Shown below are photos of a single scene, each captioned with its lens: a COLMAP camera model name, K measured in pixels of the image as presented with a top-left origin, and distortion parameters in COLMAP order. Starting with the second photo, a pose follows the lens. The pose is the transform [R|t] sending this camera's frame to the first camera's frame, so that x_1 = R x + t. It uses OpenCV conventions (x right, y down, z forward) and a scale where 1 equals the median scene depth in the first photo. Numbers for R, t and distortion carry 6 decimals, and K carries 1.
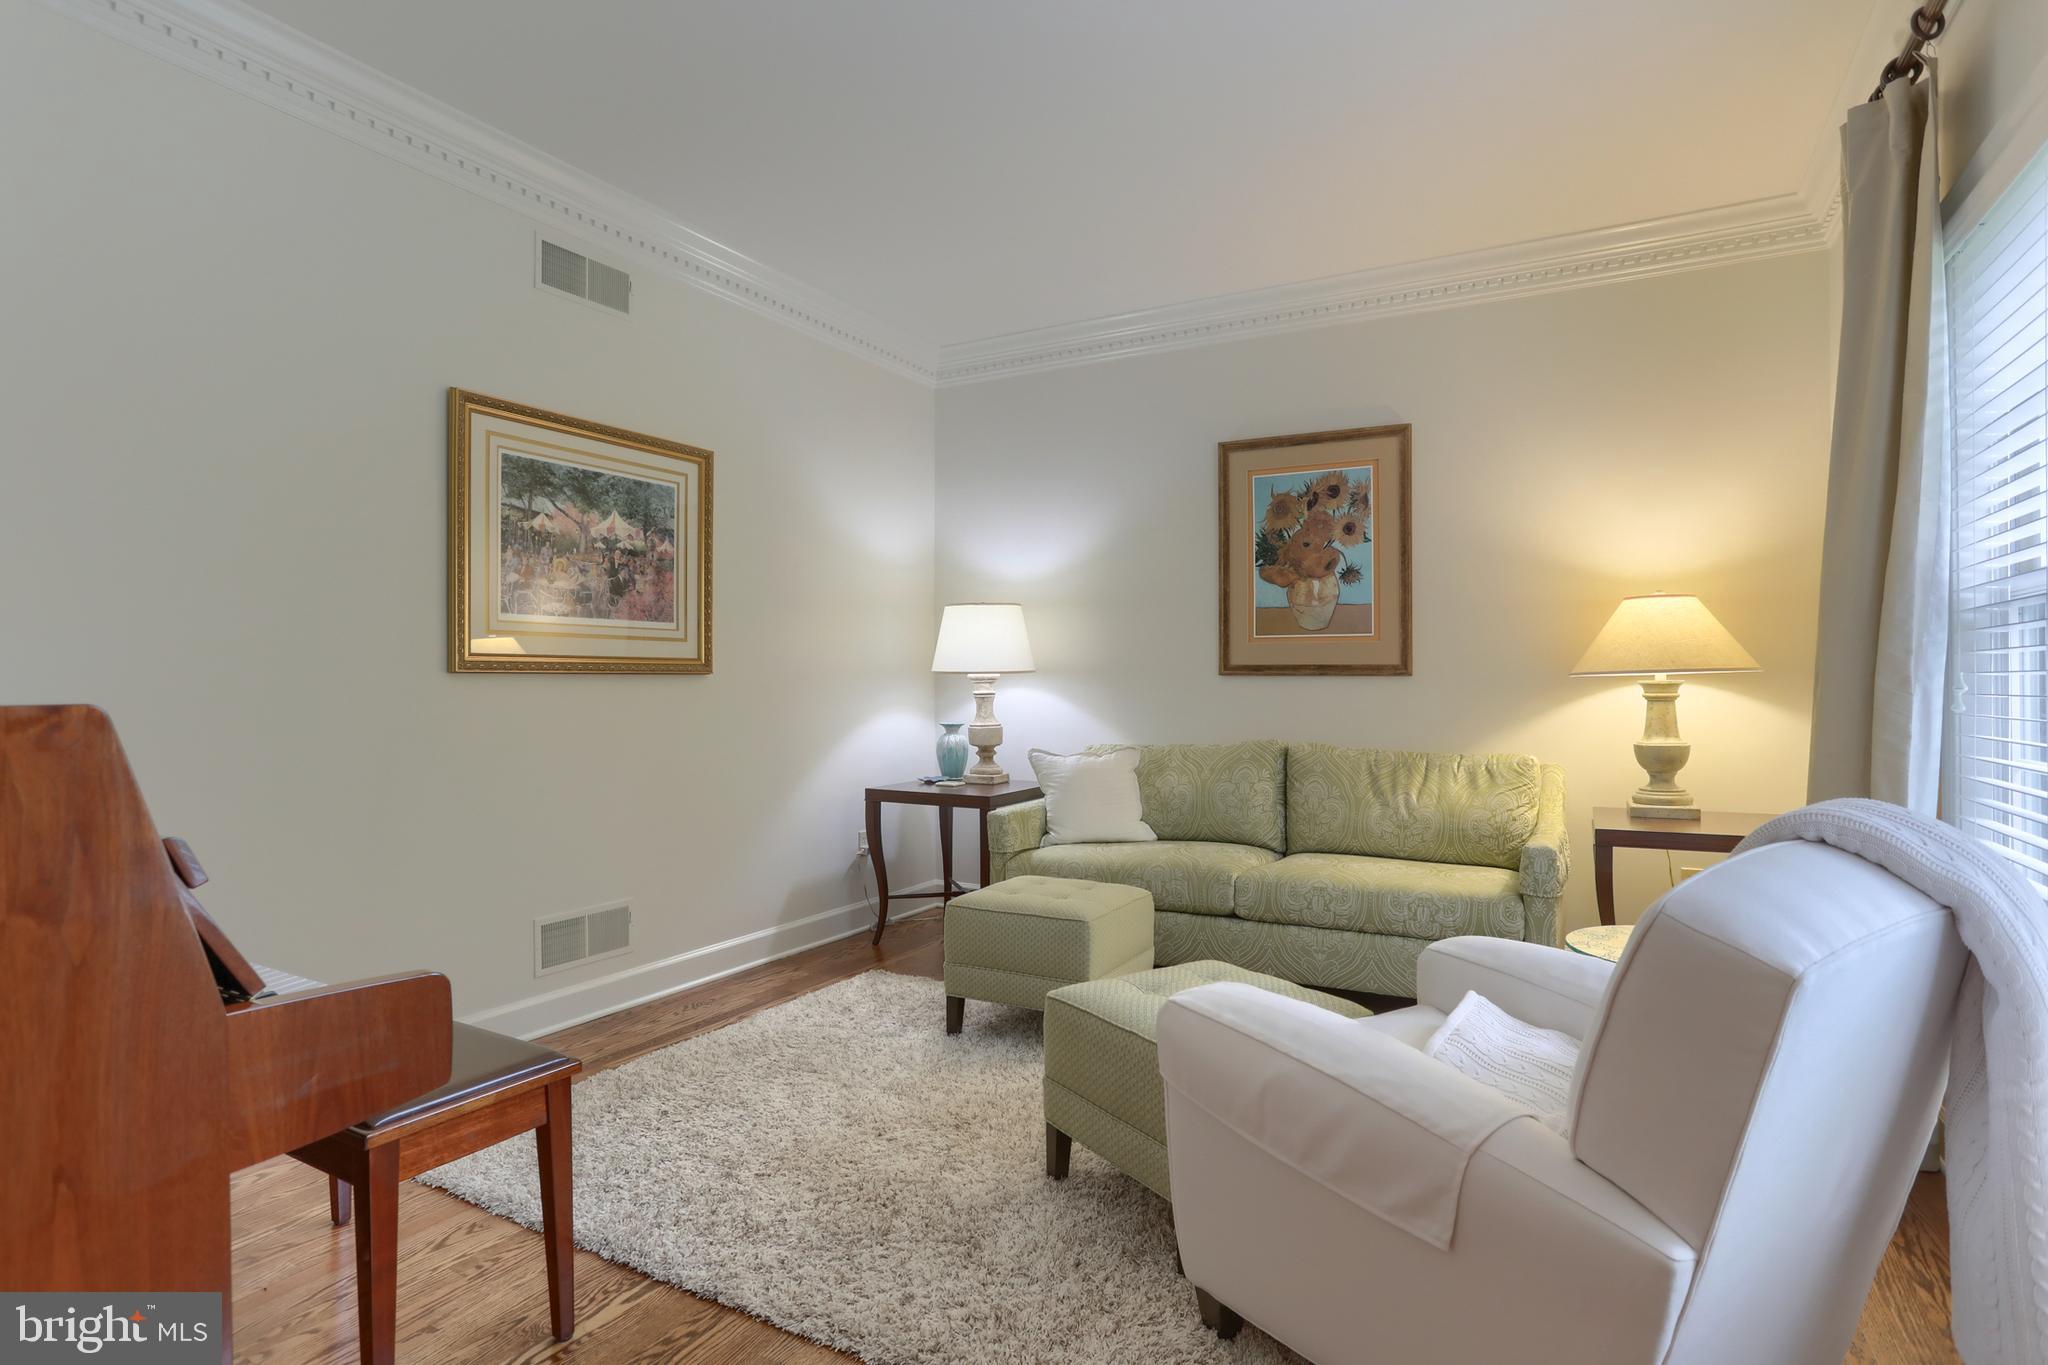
lens RADIAL K [[1091.6, 0, 1004.3], [0, 1091.6, 686.6], [0, 0, 1]] dist [-0.047144, 0.022520]
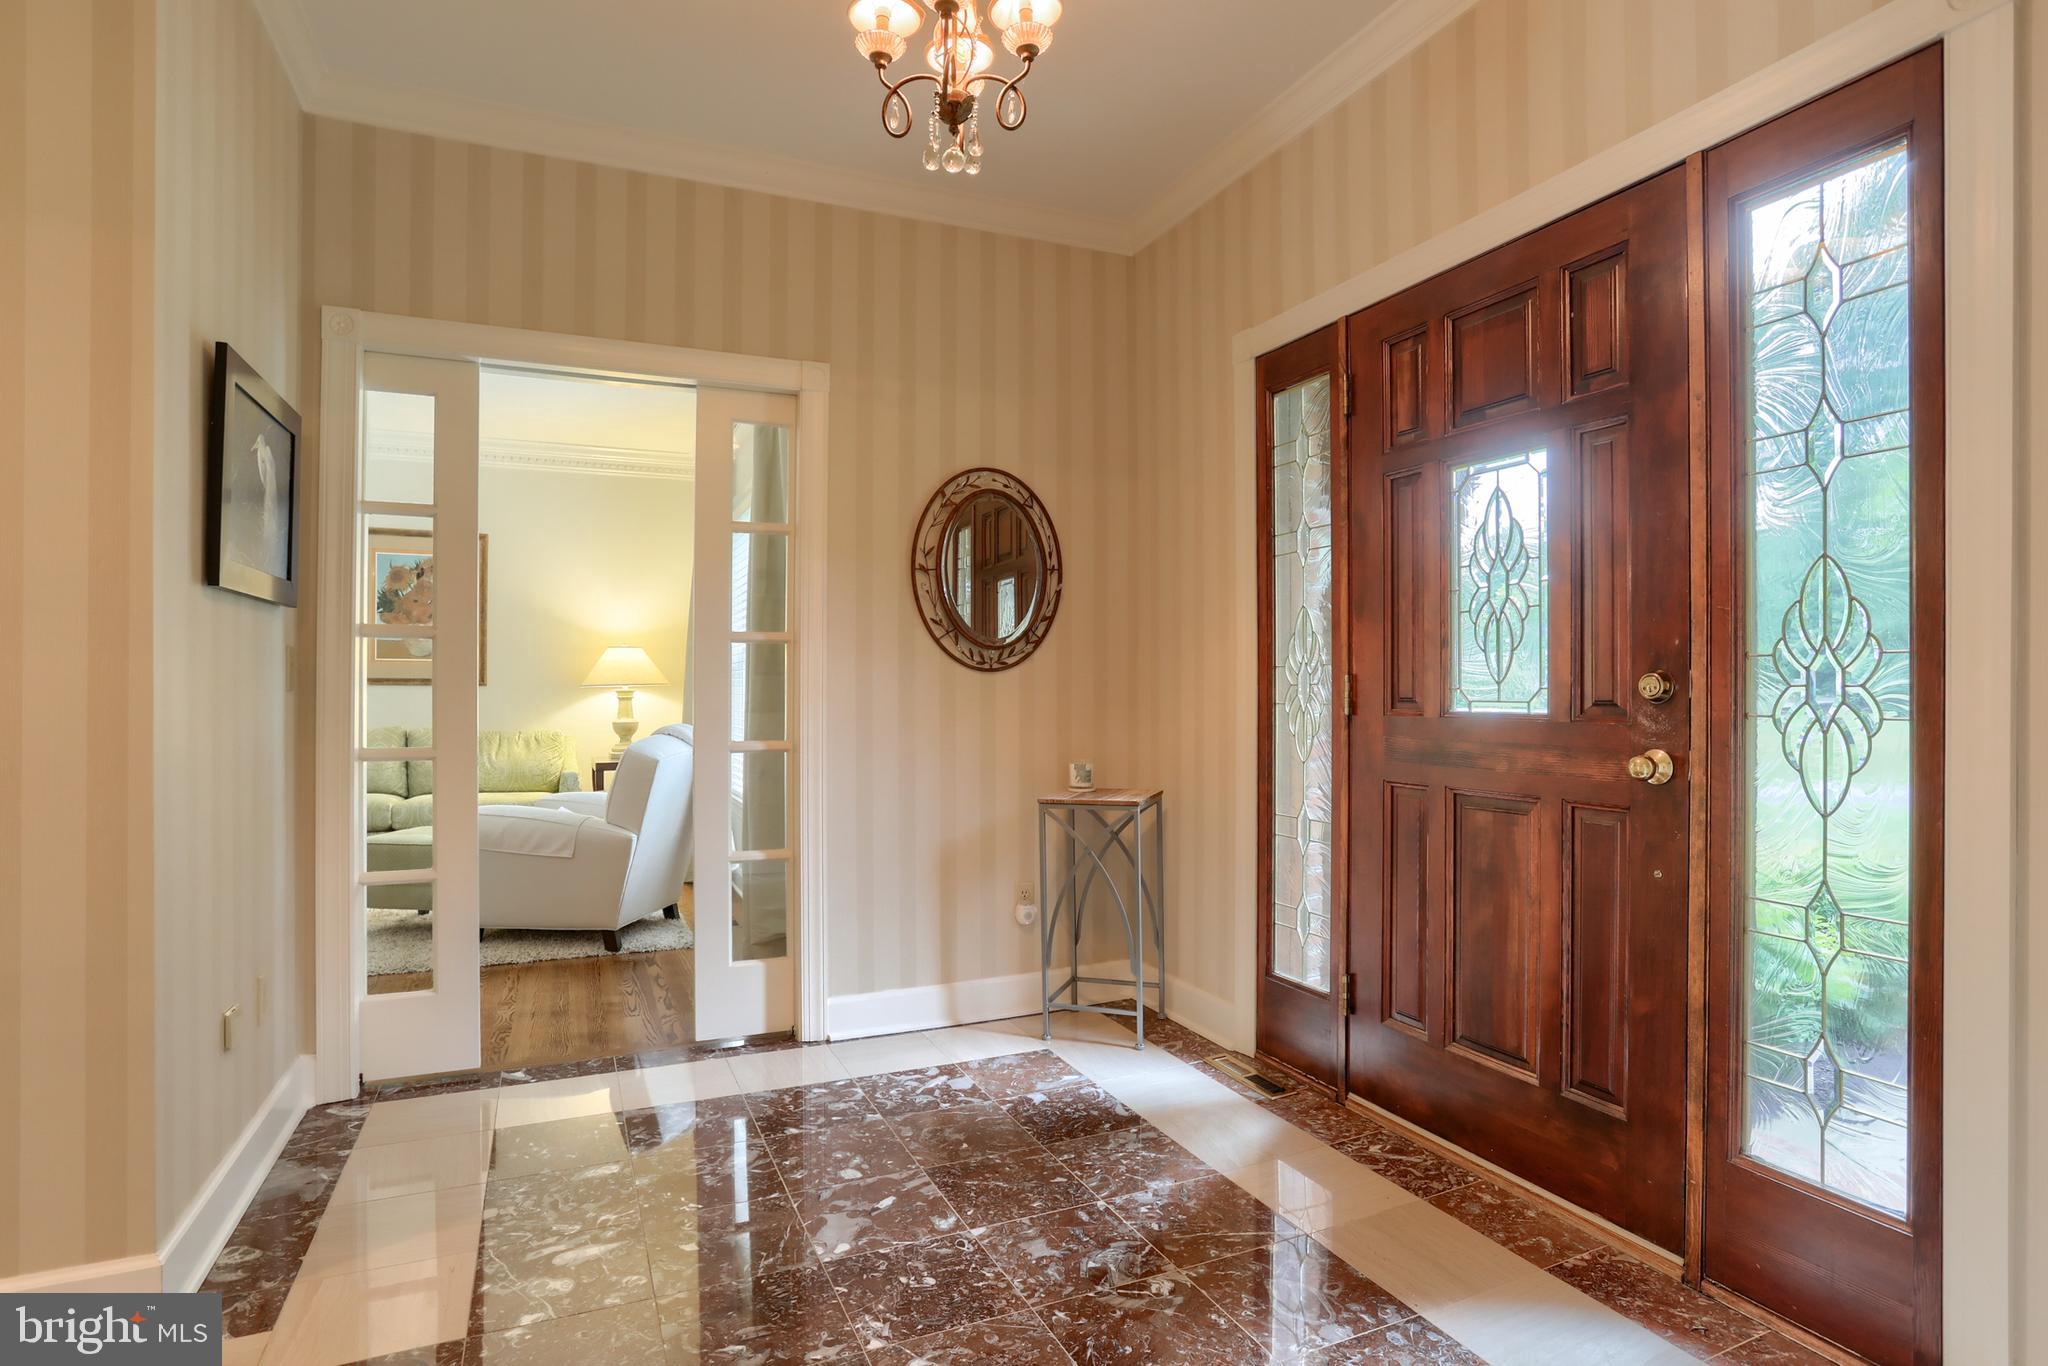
lens RADIAL K [[1091.6, 0, 1045.5], [0, 1091.6, 689.6], [0, 0, 1]] dist [-0.047144, 0.022520]
pose [[0.604274, 0.003894, 0.796767, -0.481955], [0.000017, 0.999988, -0.004900, 0.004093], [-0.796777, 0.002975, 0.604266, -0.773642]]
